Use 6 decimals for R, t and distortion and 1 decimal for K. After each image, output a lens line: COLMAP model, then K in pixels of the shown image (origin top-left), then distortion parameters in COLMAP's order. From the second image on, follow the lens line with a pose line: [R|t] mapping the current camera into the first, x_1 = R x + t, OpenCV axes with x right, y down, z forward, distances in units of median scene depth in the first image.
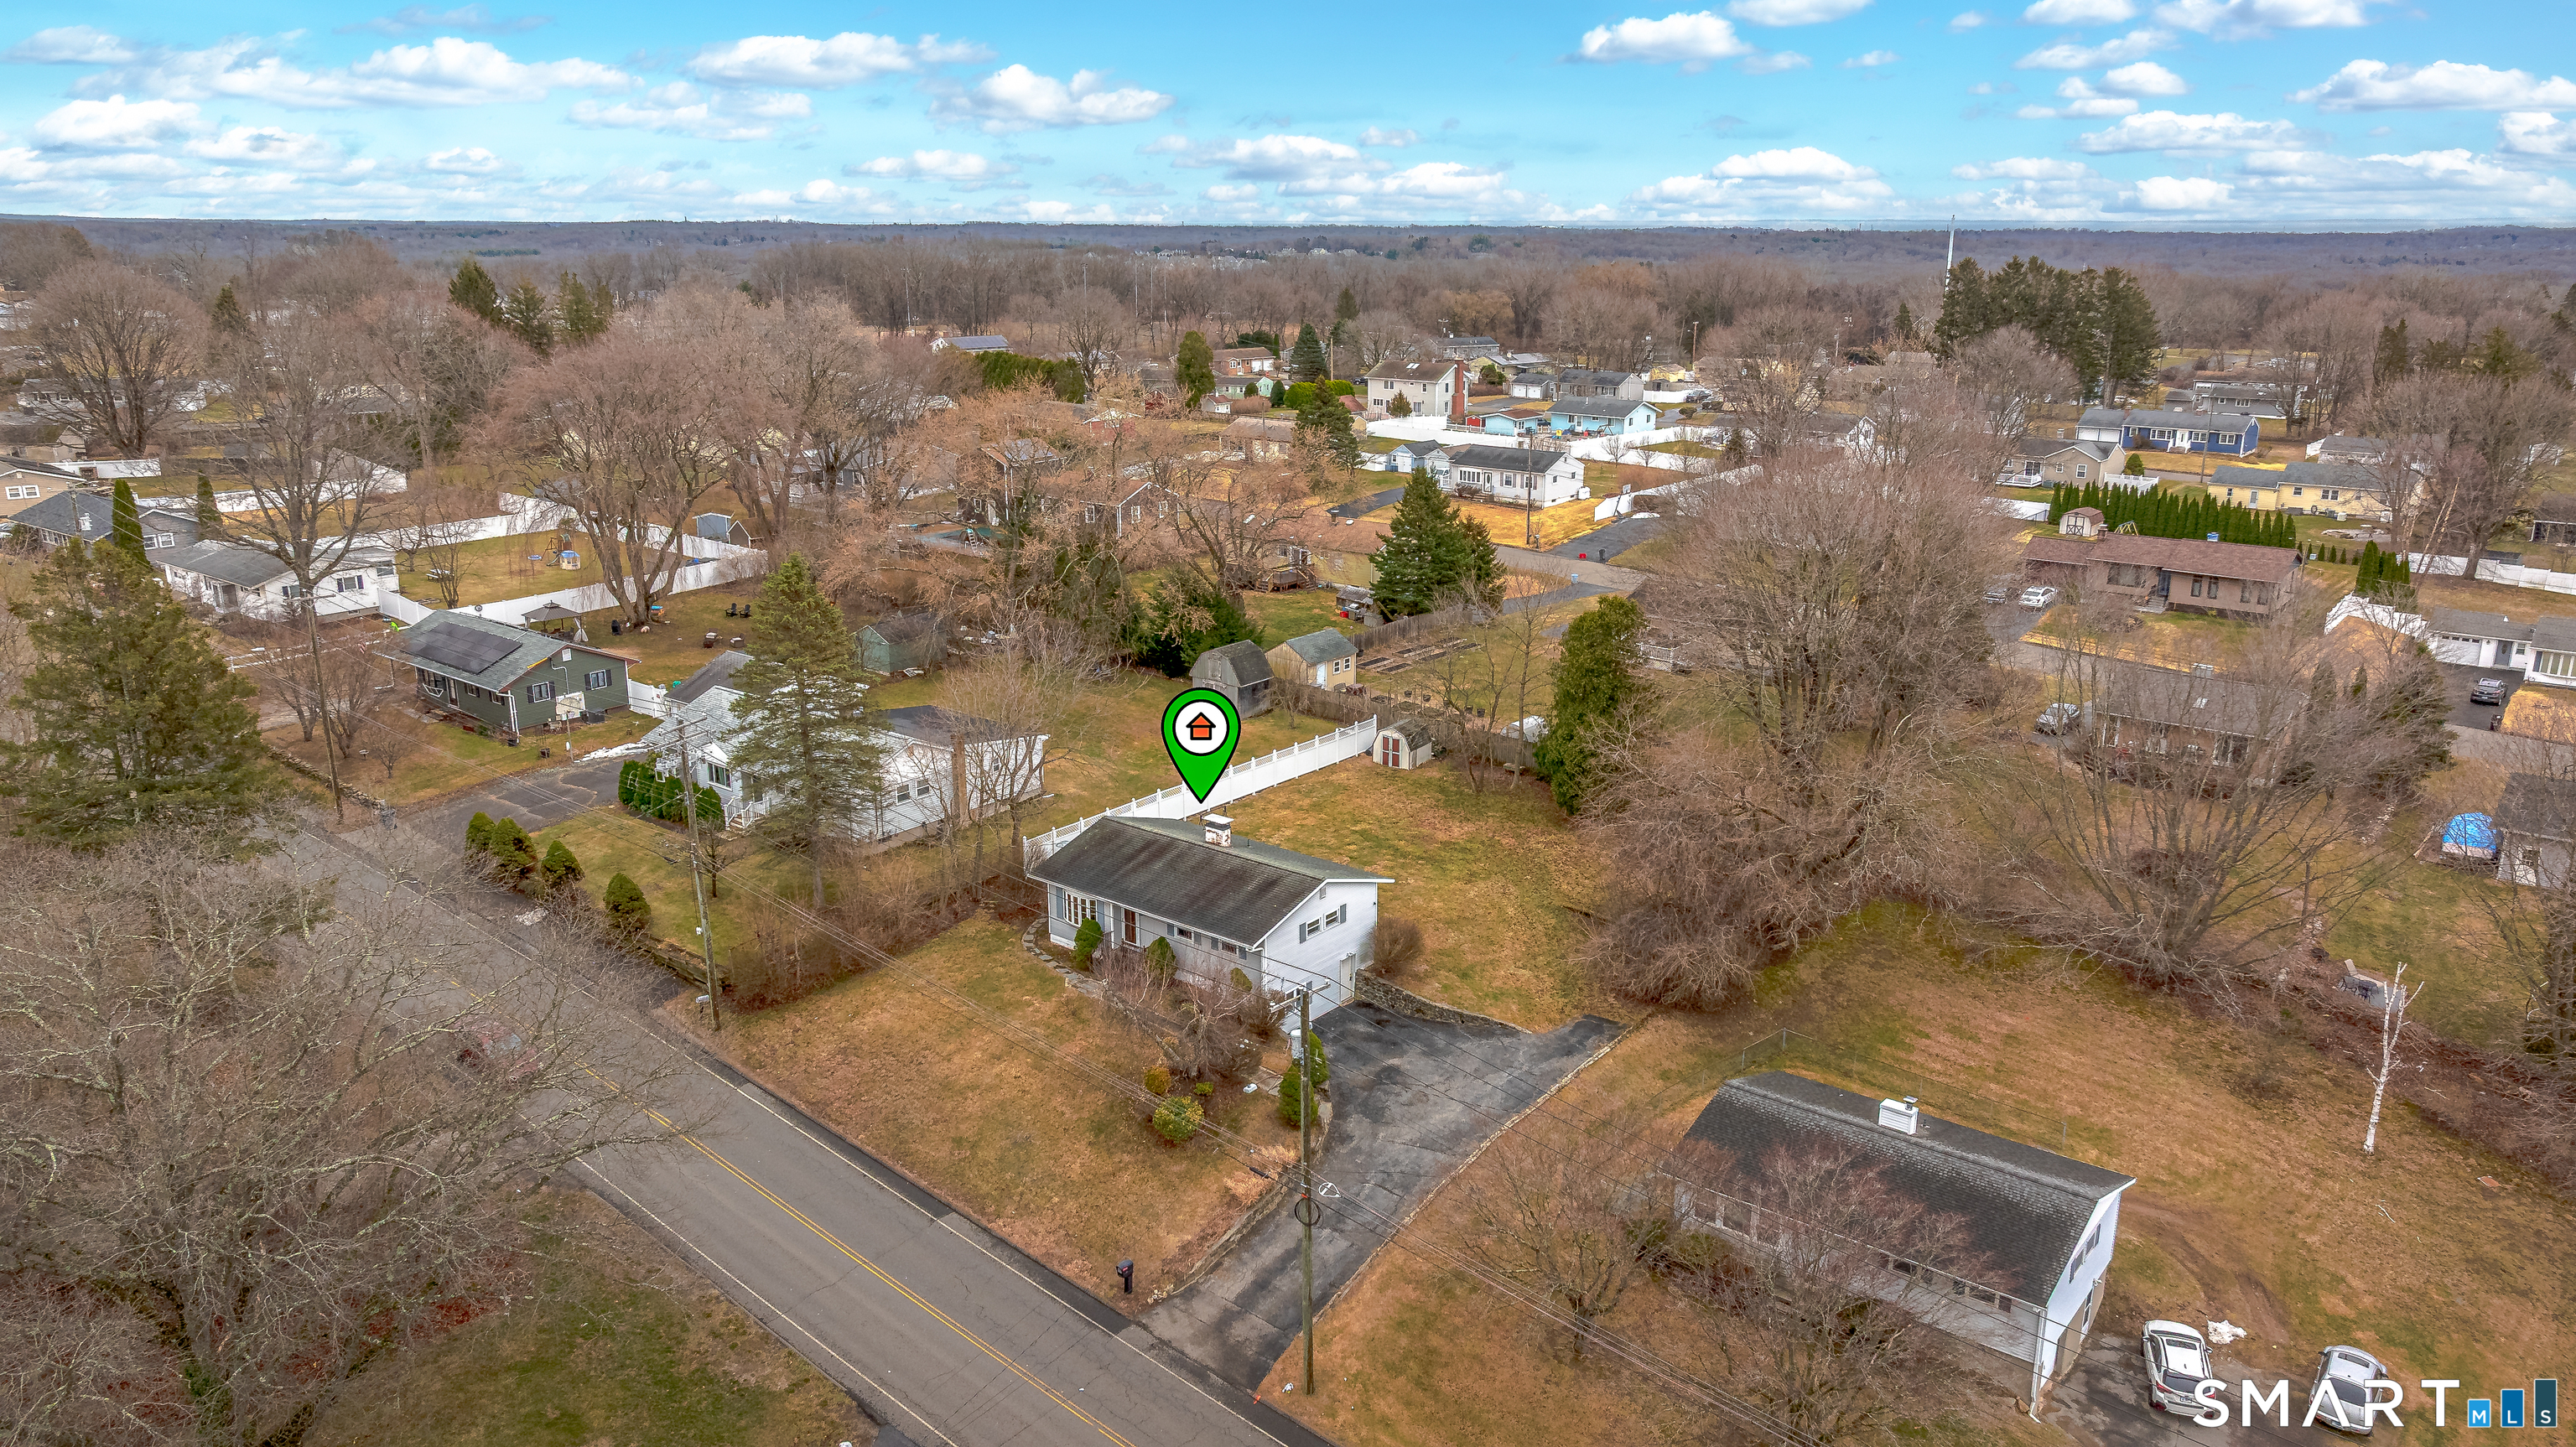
lens RADIAL K [[1841.1, 0, 1288.0], [0, 1841.1, 723.5], [0, 0, 1]] dist [-0.001817, -0.002889]
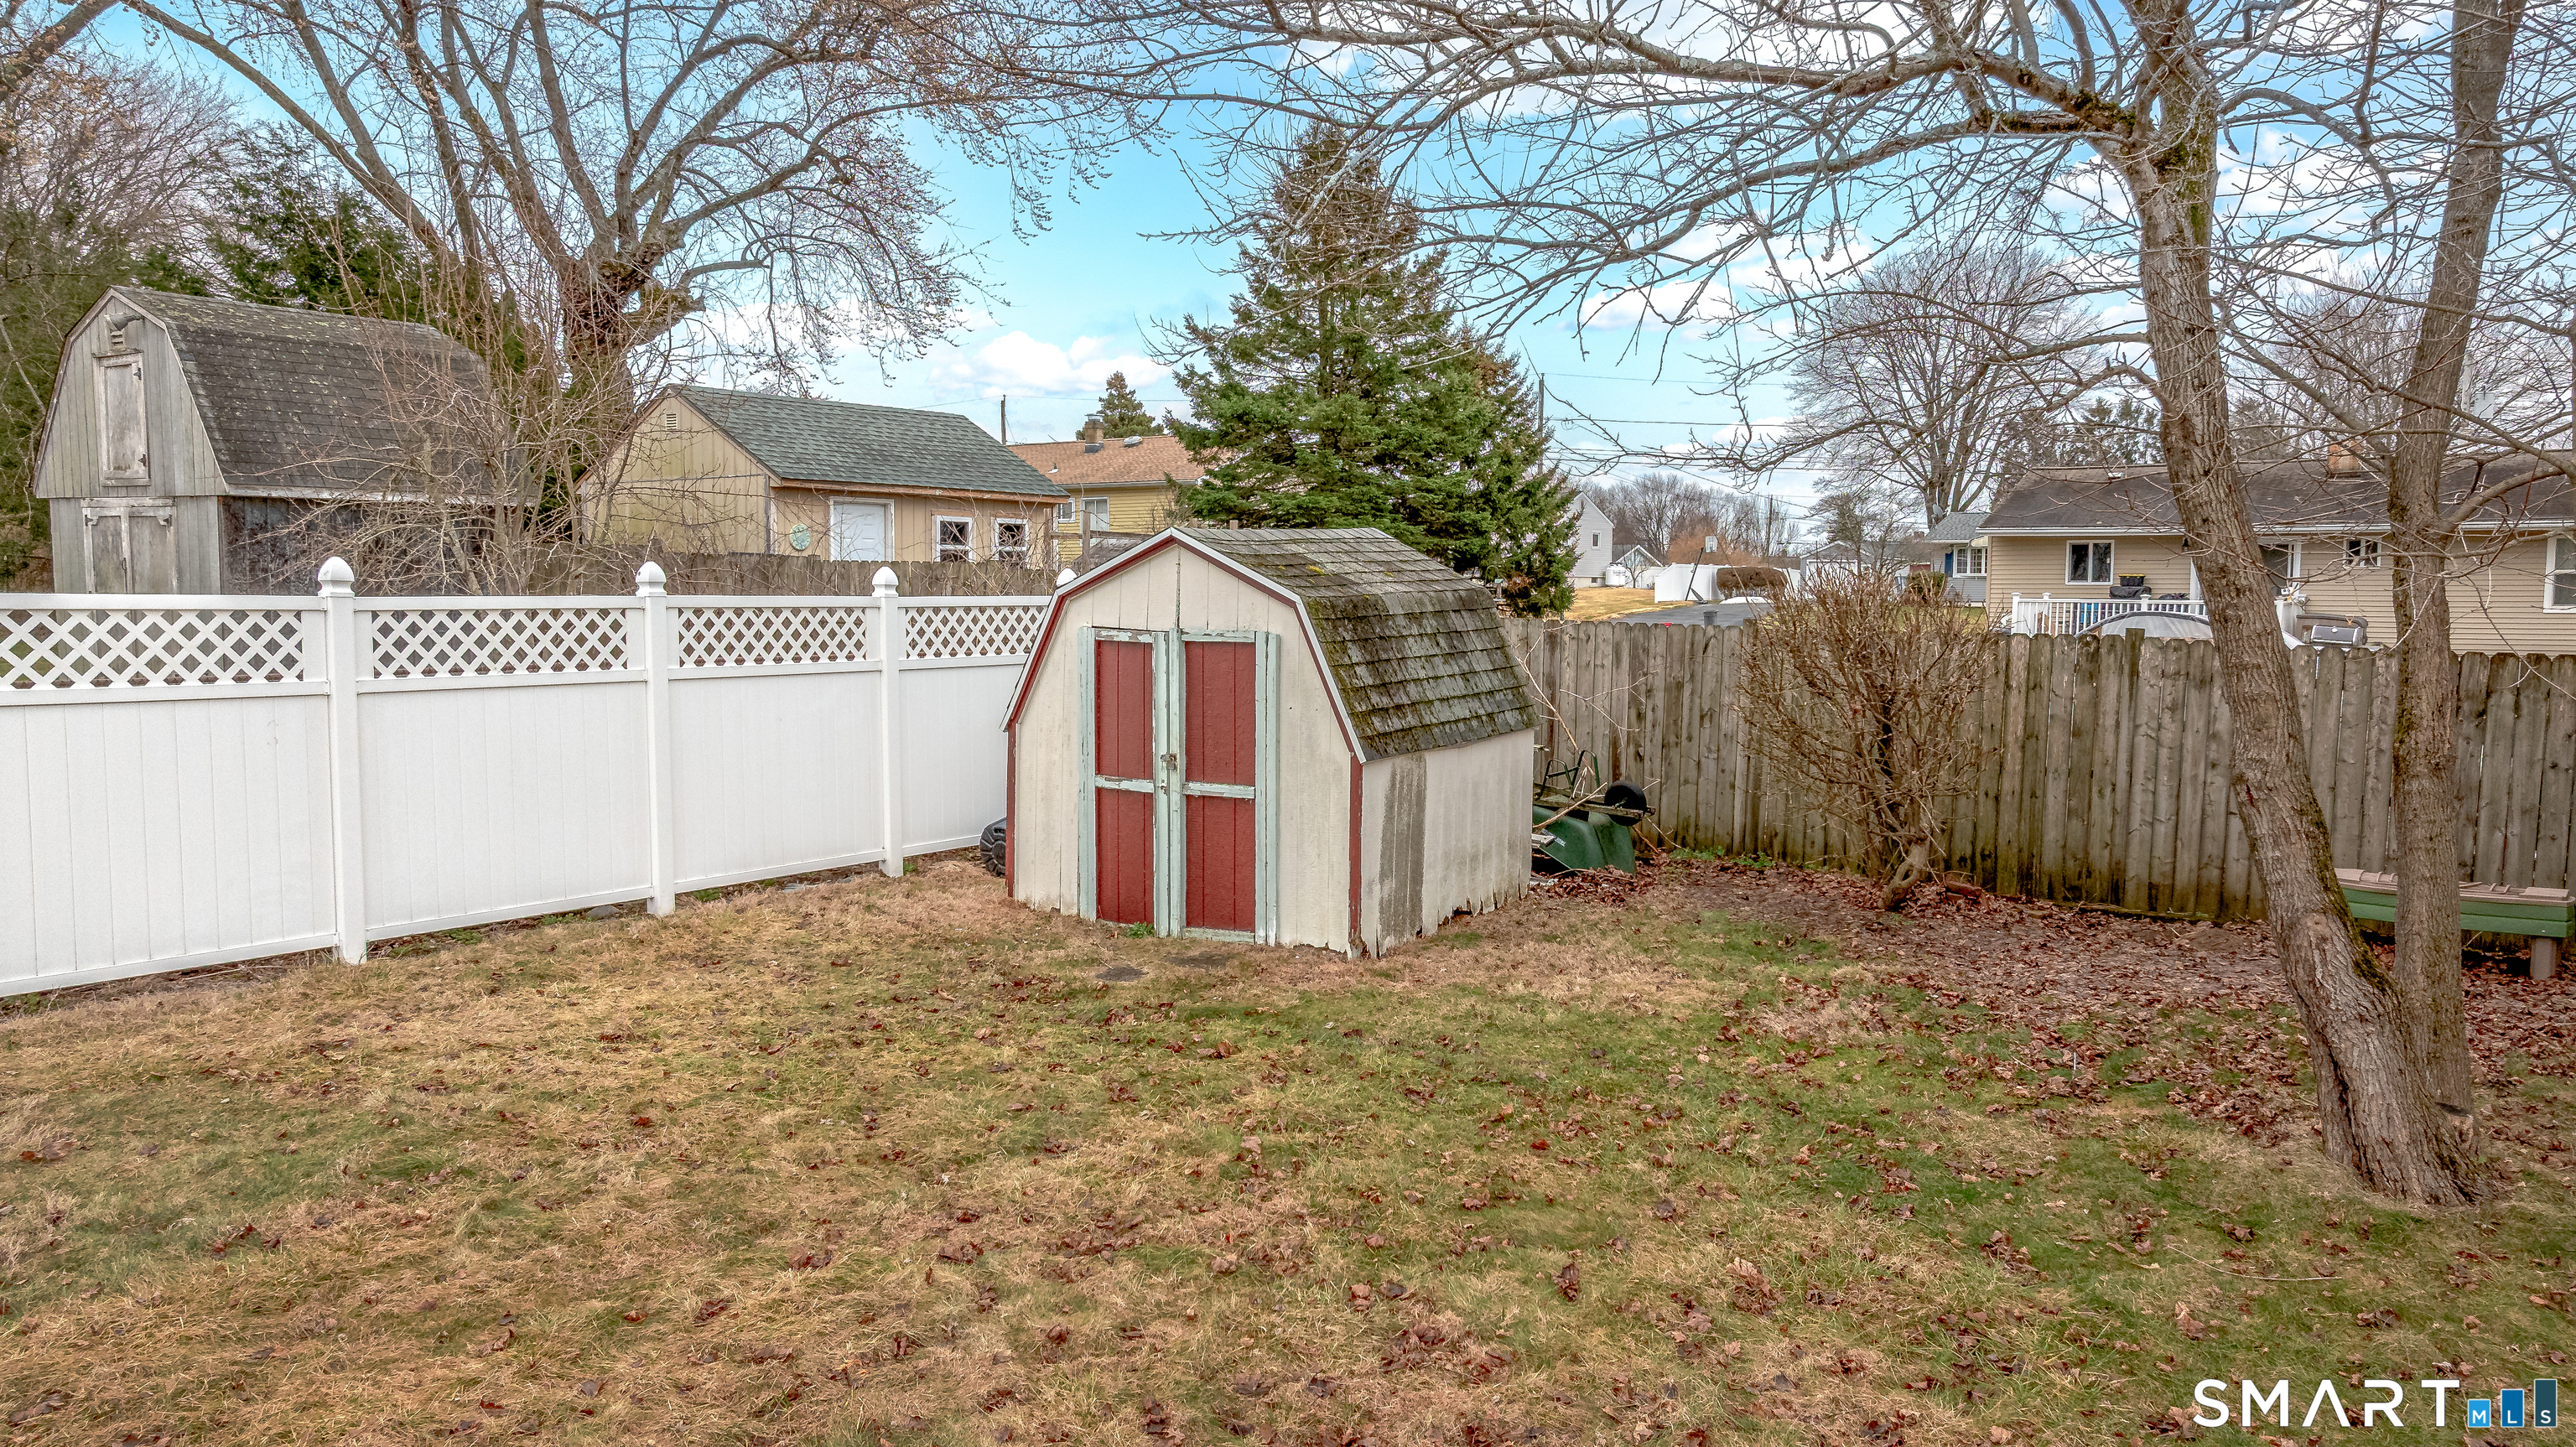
lens RADIAL K [[1841.1, 0, 1288.0], [0, 1841.1, 723.5], [0, 0, 1]] dist [-0.001817, -0.002889]
pose [[0.997293, -0.000494, 0.073535, 0.054918], [0.015369, 0.979294, -0.201860, 0.032637], [-0.071913, 0.202444, 0.976650, 0.900758]]
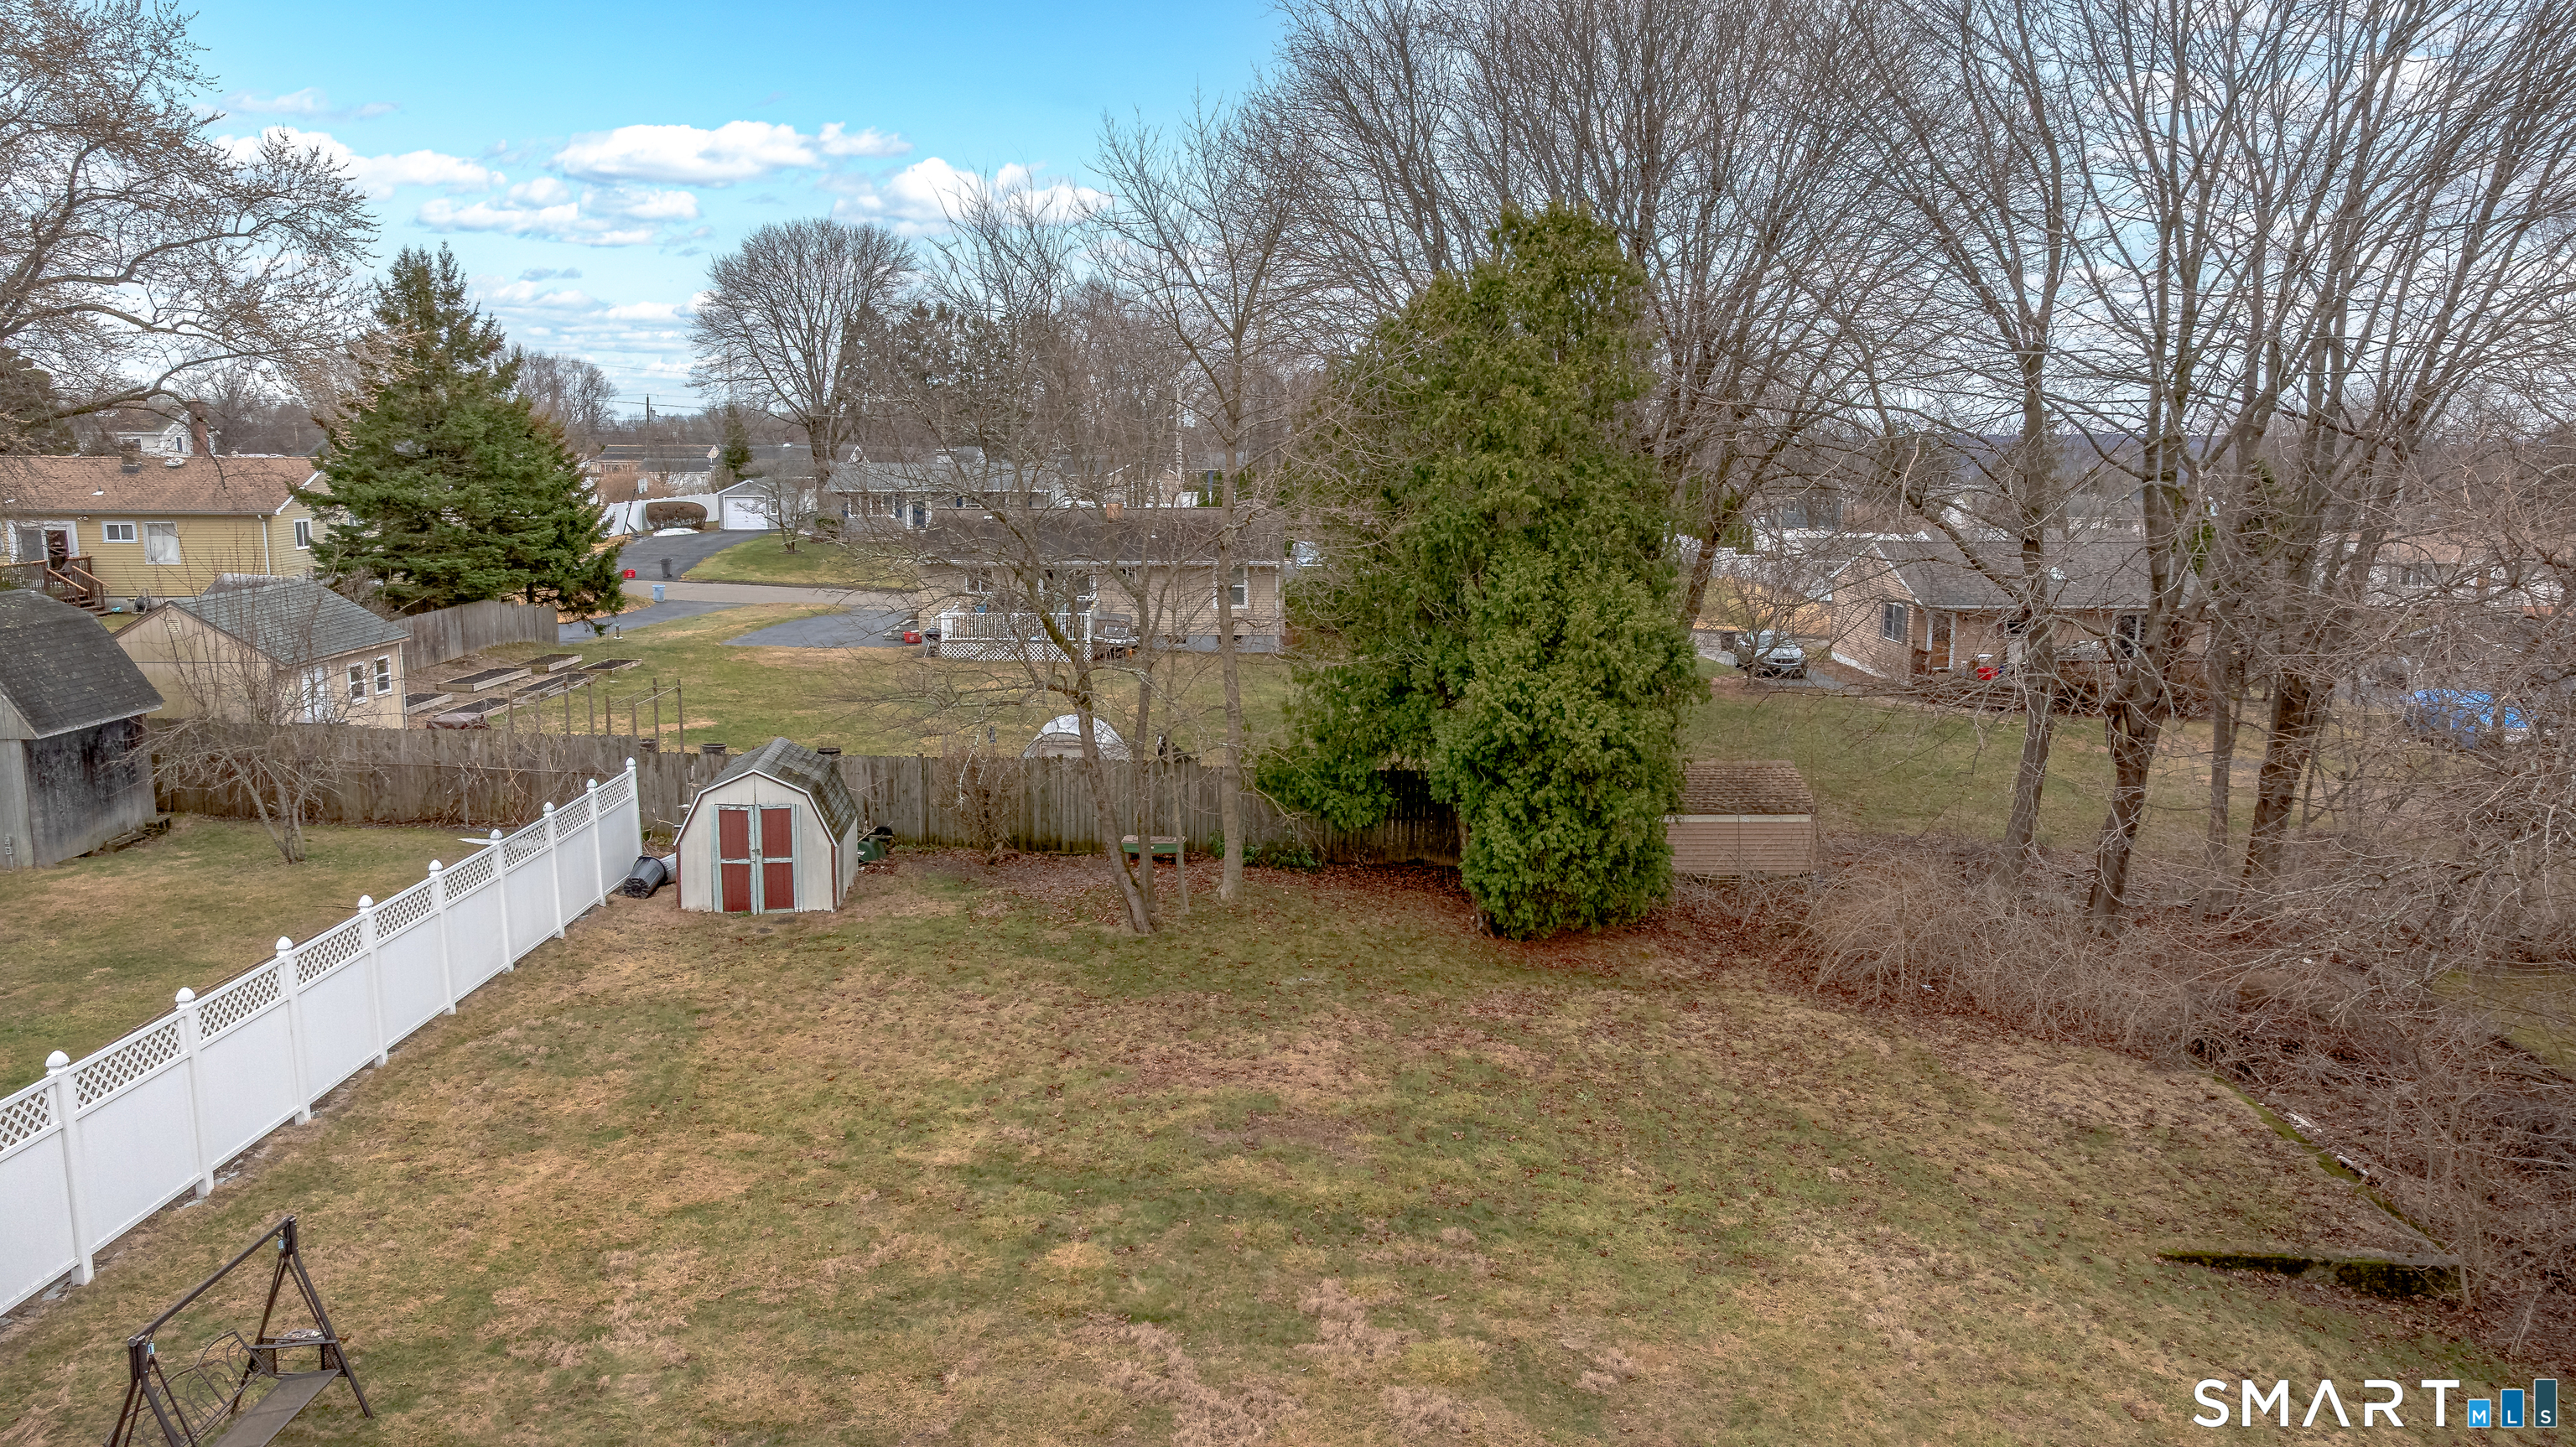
lens RADIAL K [[1841.1, 0, 1288.0], [0, 1841.1, 723.5], [0, 0, 1]] dist [-0.001817, -0.002889]
pose [[0.772704, -0.104483, 0.626109, -0.054173], [0.175390, 0.983104, -0.052399, 0.023831], [-0.610055, 0.150302, 0.777973, 0.731750]]
